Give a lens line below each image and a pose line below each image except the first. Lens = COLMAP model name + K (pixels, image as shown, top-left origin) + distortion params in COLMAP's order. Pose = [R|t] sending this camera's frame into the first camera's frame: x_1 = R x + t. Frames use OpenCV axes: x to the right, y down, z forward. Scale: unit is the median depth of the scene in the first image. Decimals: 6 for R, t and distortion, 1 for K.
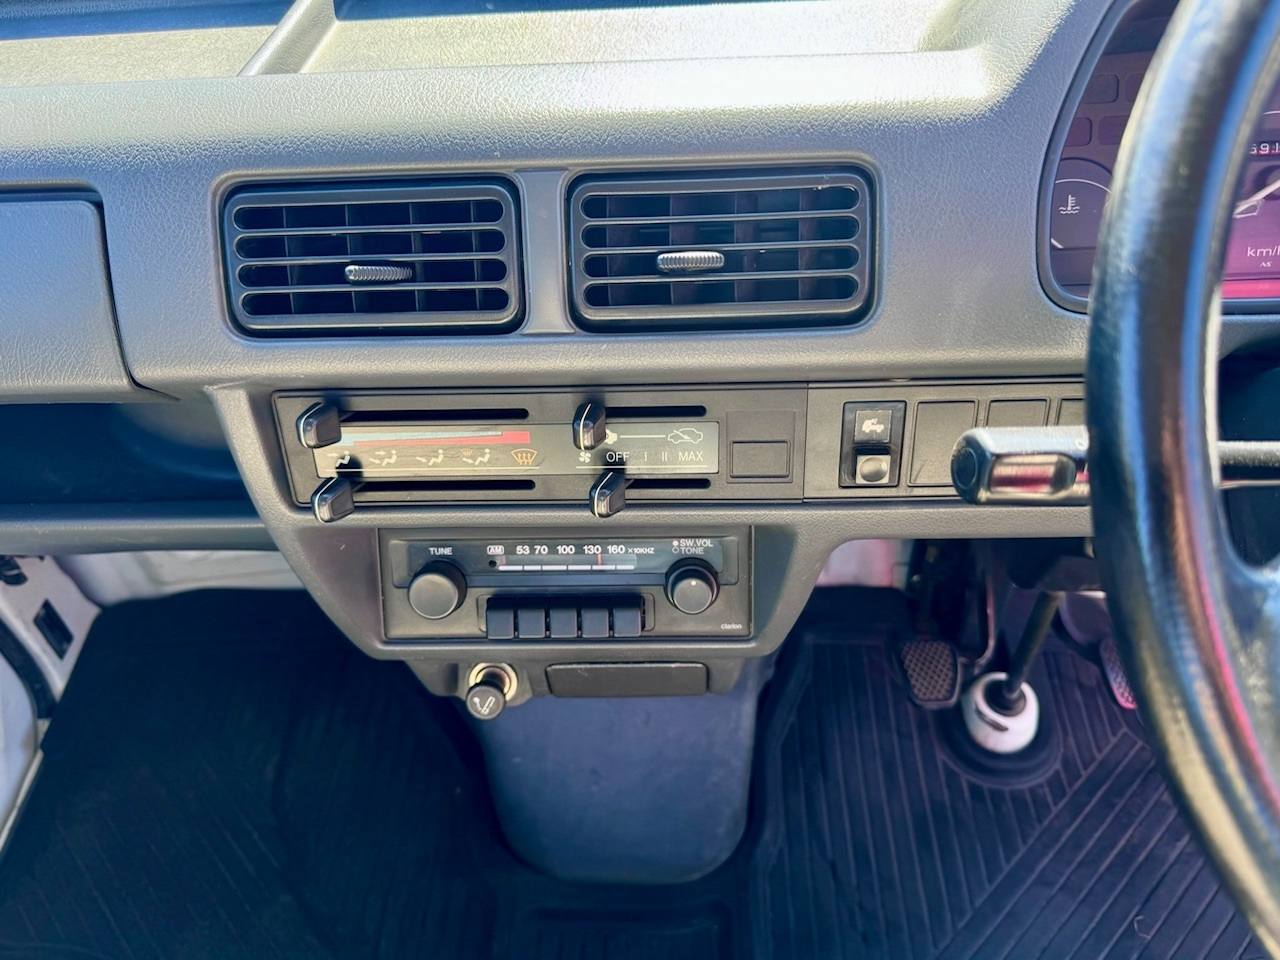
lens RADIAL K [[875.2, 0, 640.0], [0, 875.2, 480.0], [0, 0, 1]] dist [0.100872, -0.147797]
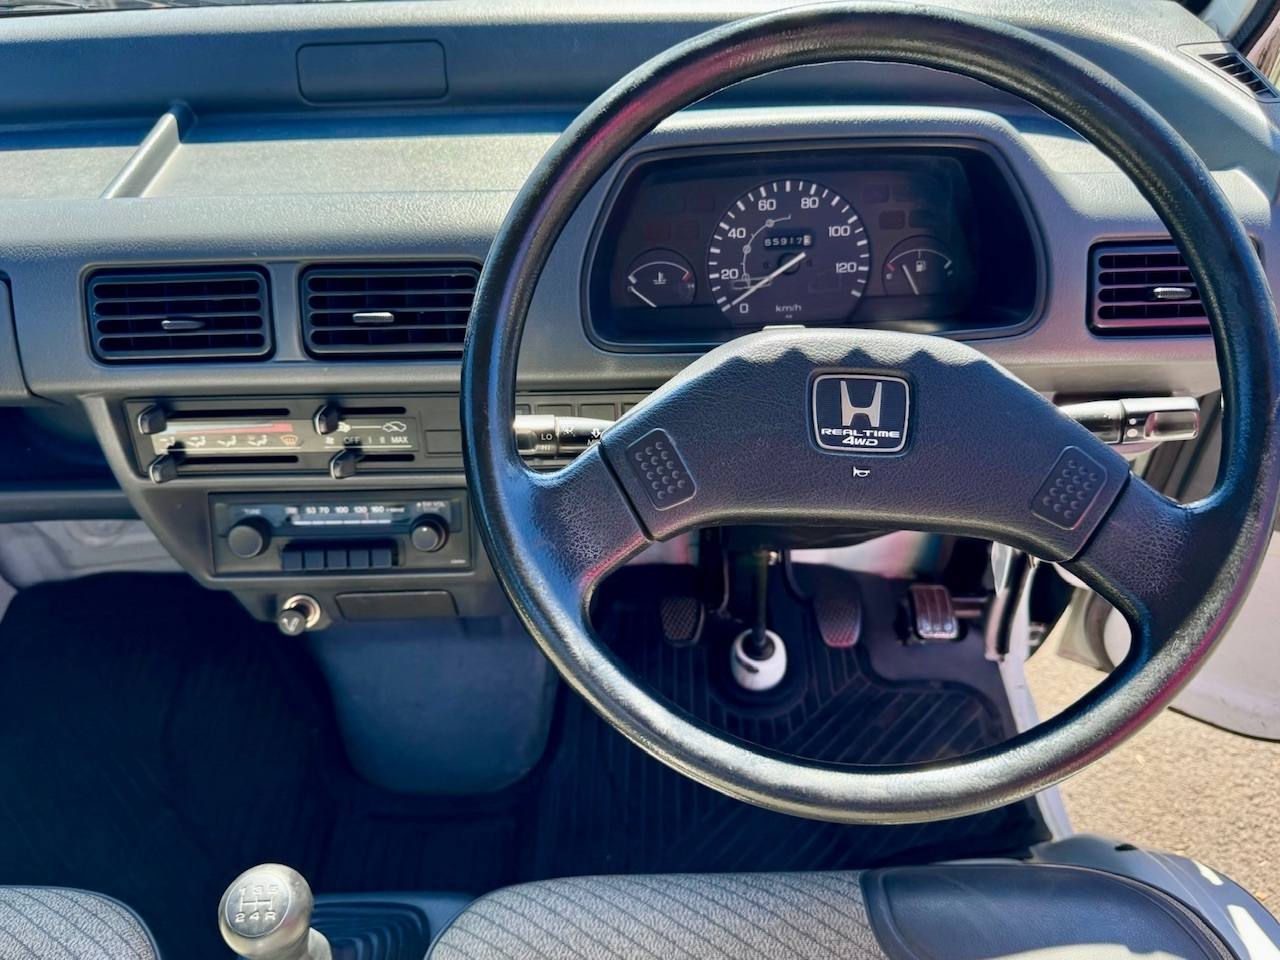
lens RADIAL K [[928.3, 0, 646.1], [0, 928.3, 488.7], [0, 0, 1]] dist [0.059451, -0.086980]
pose [[0.999276, -0.004552, 0.037761, 0.401389], [0.005114, 0.999877, -0.014800, 0.079529], [-0.037689, 0.014982, 0.999177, -0.612789]]
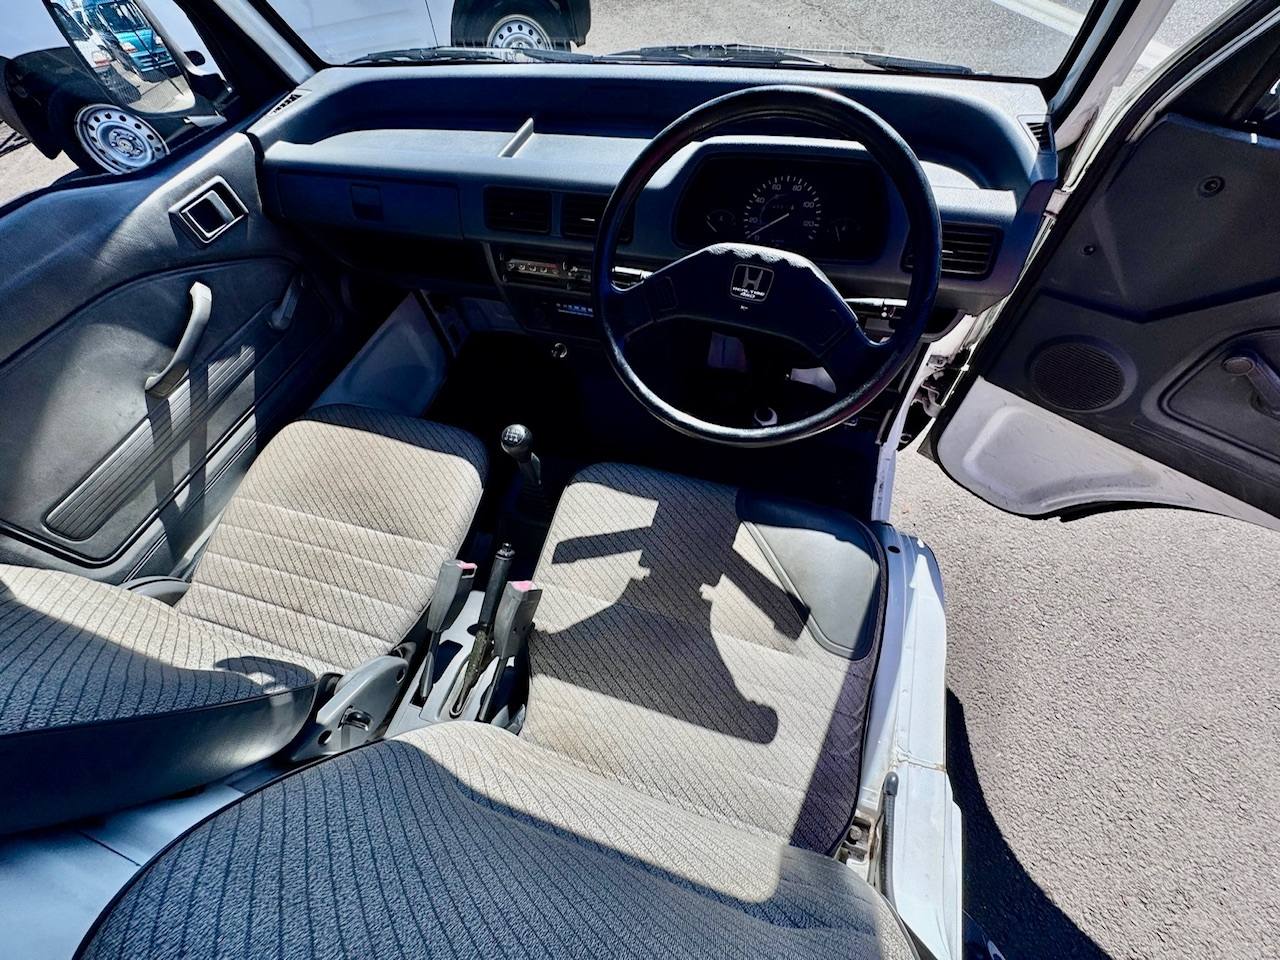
lens RADIAL K [[491.7, 0, 673.8], [0, 491.7, 466.2], [0, 0, 1]] dist [-0.003208, -0.000125]
pose [[0.962024, 0.210127, -0.174228, 0.832370], [-0.167991, 0.958859, 0.228844, 0.187725], [0.215147, -0.190884, 0.957745, -0.981593]]
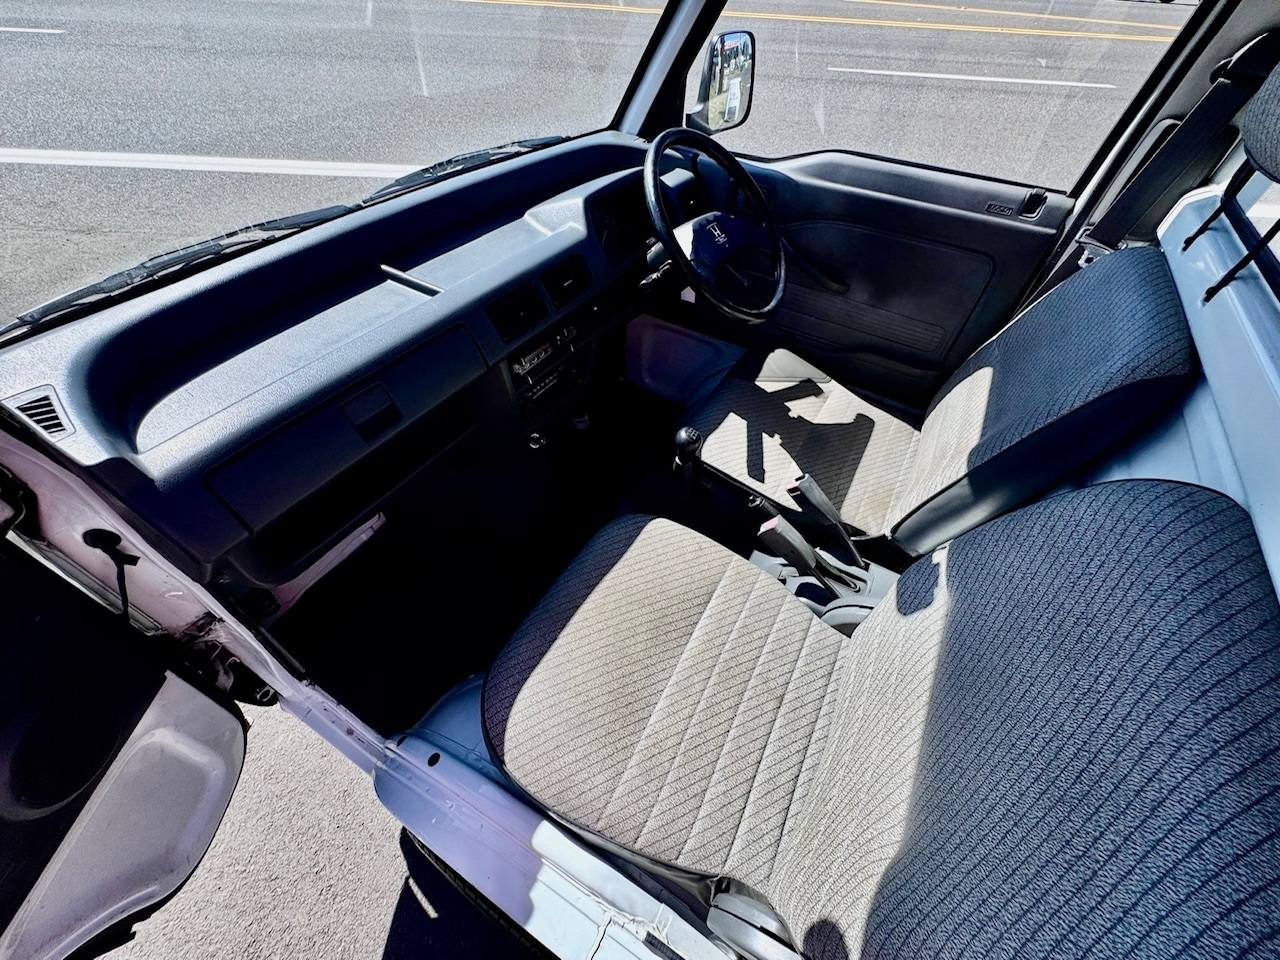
lens RADIAL K [[516.5, 0, 628.3], [0, 516.5, 477.5], [0, 0, 1]] dist [0.001913, 0.000167]
pose [[0.496213, -0.576725, 0.648969, -1.744816], [0.564646, 0.782183, 0.263371, 0.011750], [-0.659505, 0.235750, 0.713775, -0.710483]]
